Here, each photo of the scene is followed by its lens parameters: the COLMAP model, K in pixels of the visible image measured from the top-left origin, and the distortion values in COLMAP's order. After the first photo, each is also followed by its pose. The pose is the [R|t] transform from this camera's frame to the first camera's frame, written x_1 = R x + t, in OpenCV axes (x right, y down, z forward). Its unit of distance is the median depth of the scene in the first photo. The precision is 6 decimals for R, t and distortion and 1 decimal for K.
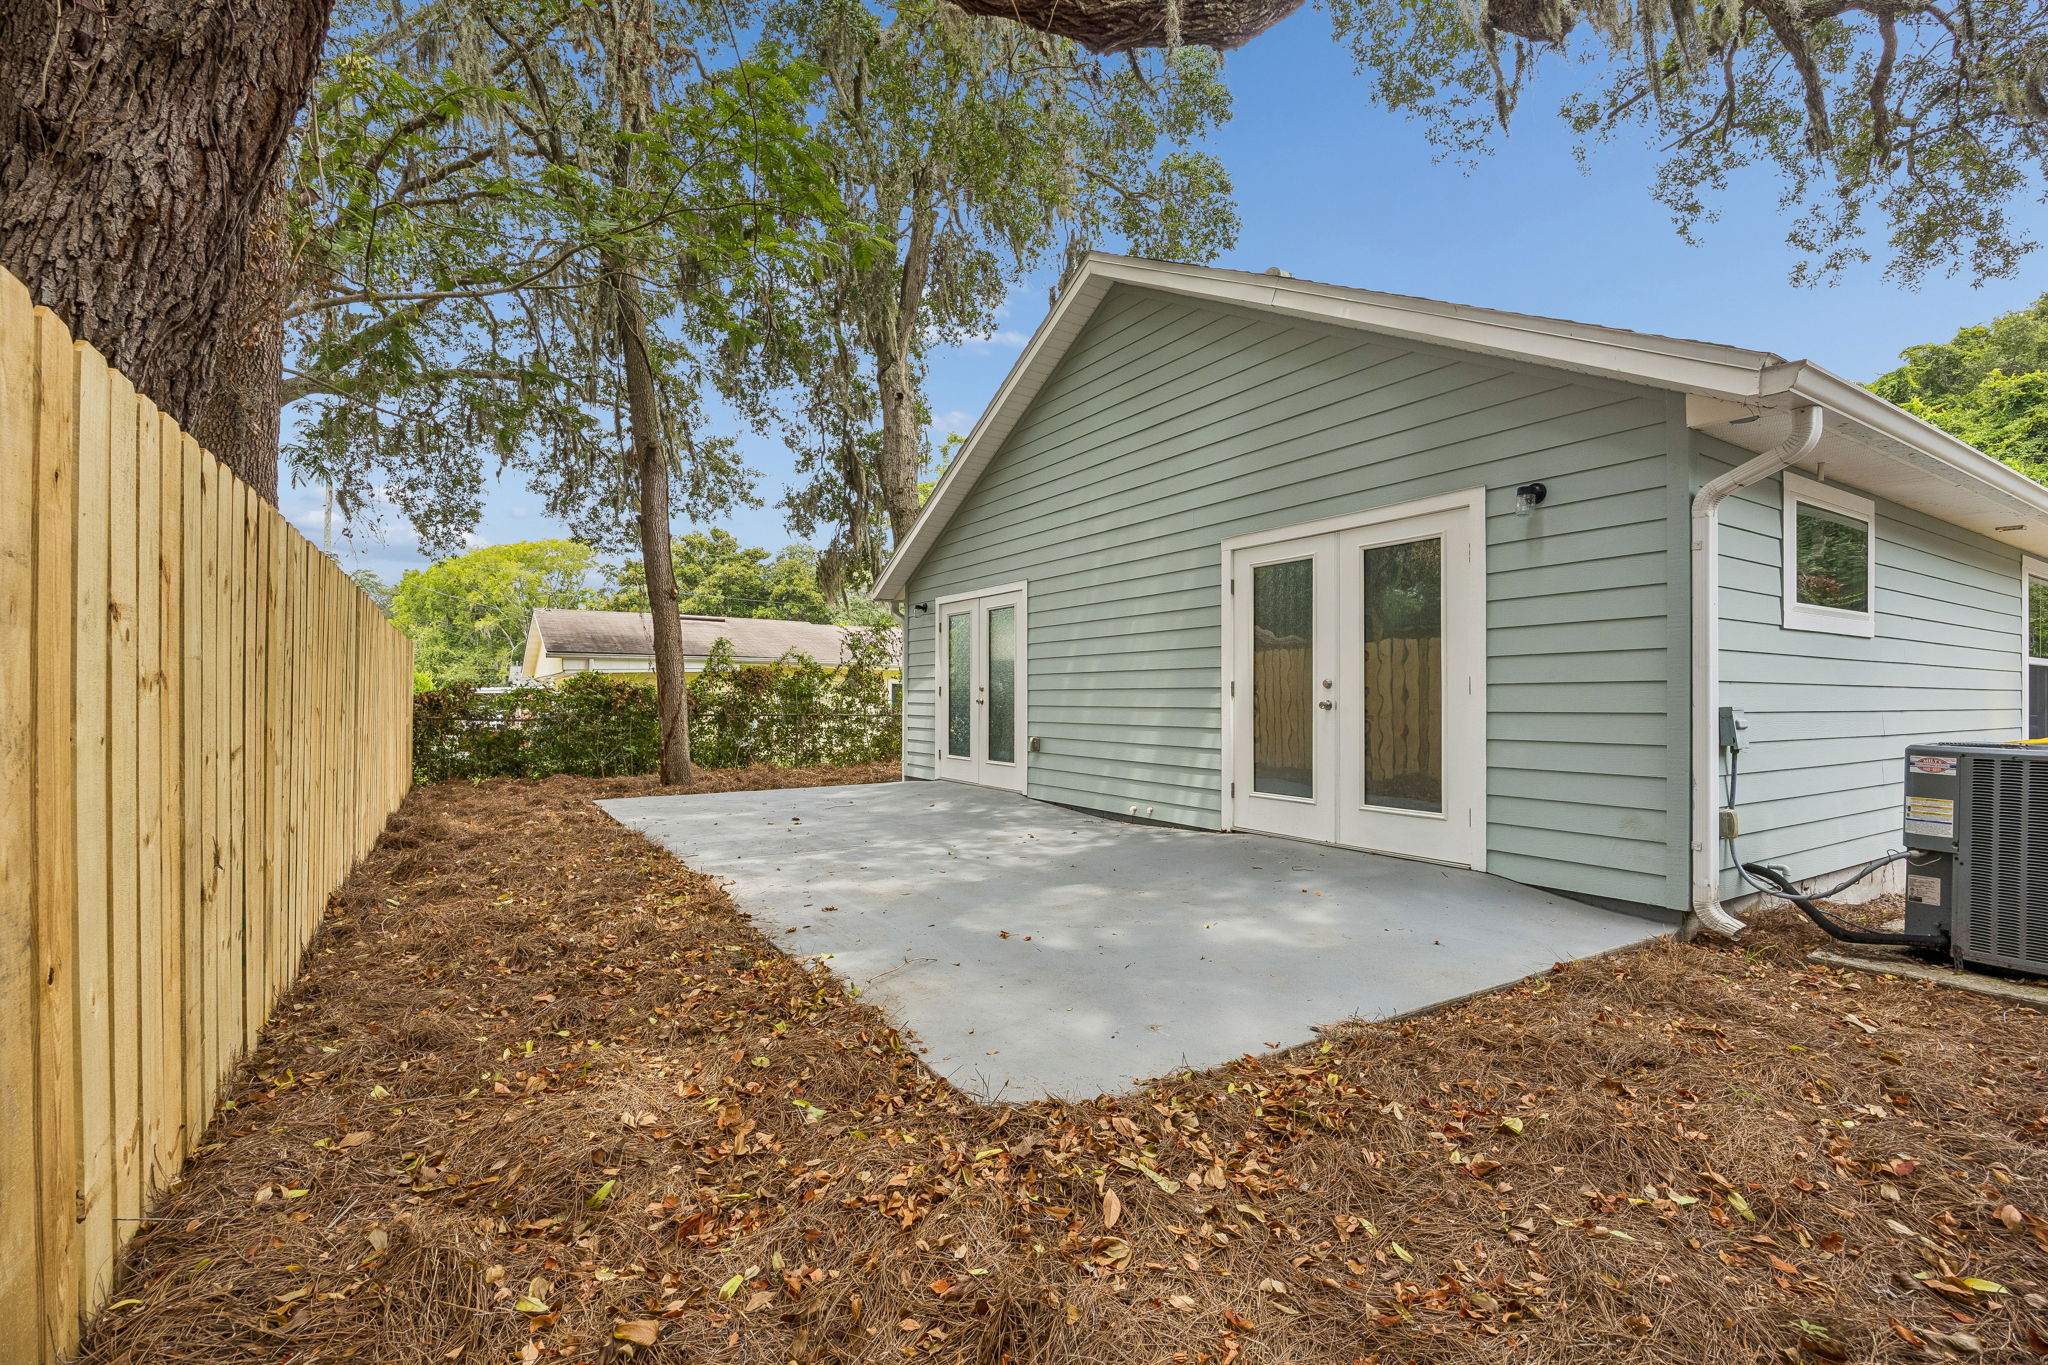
lens RADIAL K [[852.2, 0, 1095.1], [0, 852.2, 690.2], [0, 0, 1]] dist [-0.001110, 0.000064]
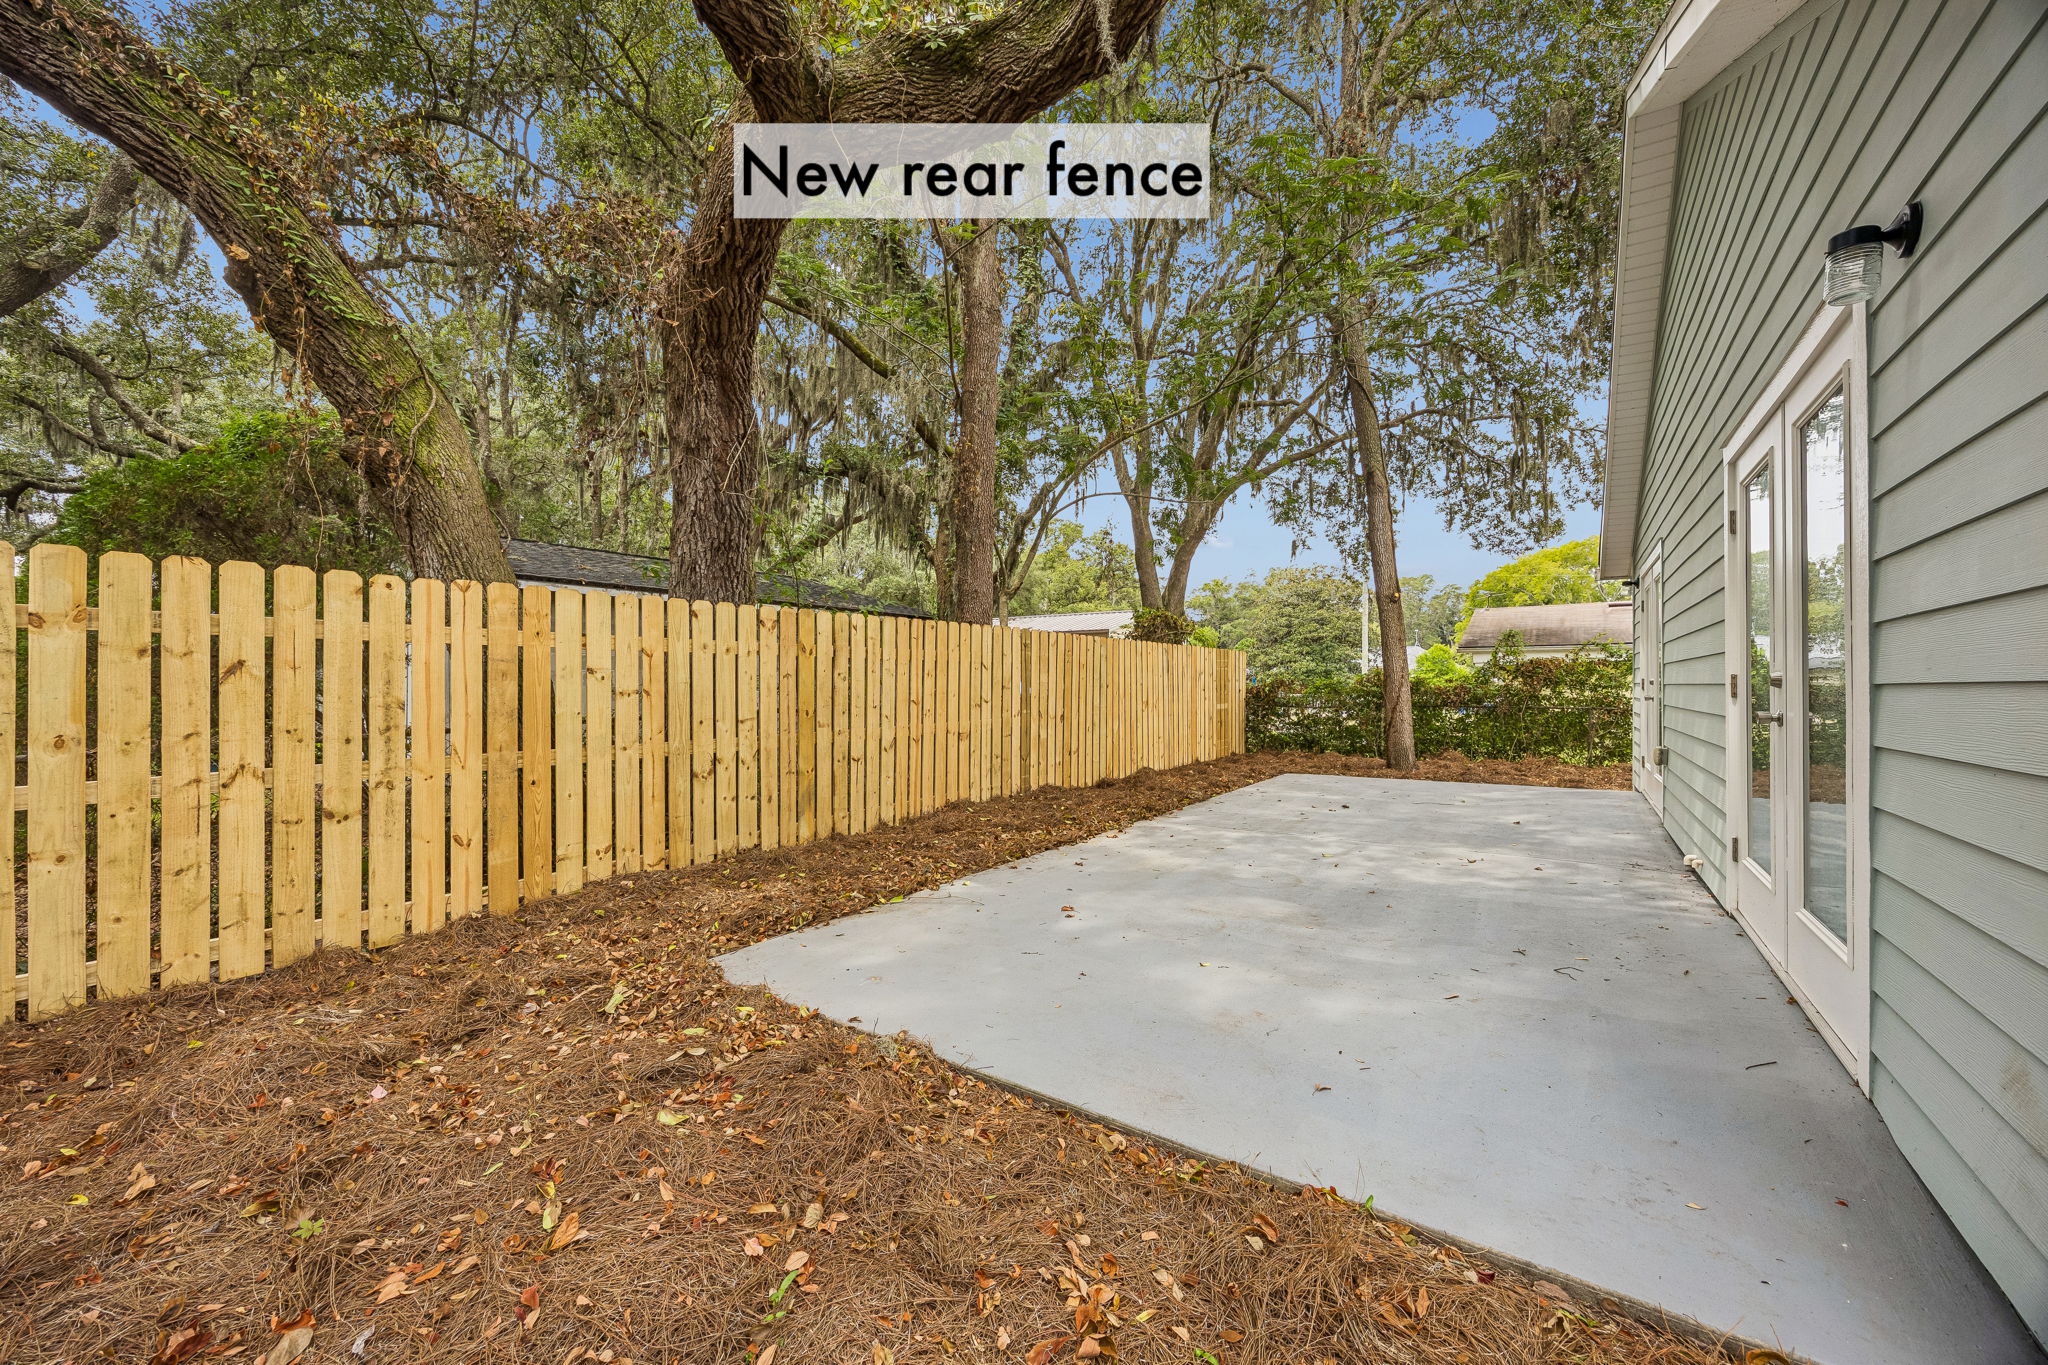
lens RADIAL K [[774.1, 0, 1032.9], [0, 774.1, 674.5], [0, 0, 1]] dist [-0.000150, 0.000092]
pose [[0.417198, -0.005642, -0.908798, 0.830587], [-0.000590, 0.999979, -0.006479, -0.019172], [0.908815, 0.003239, 0.417186, 0.530164]]
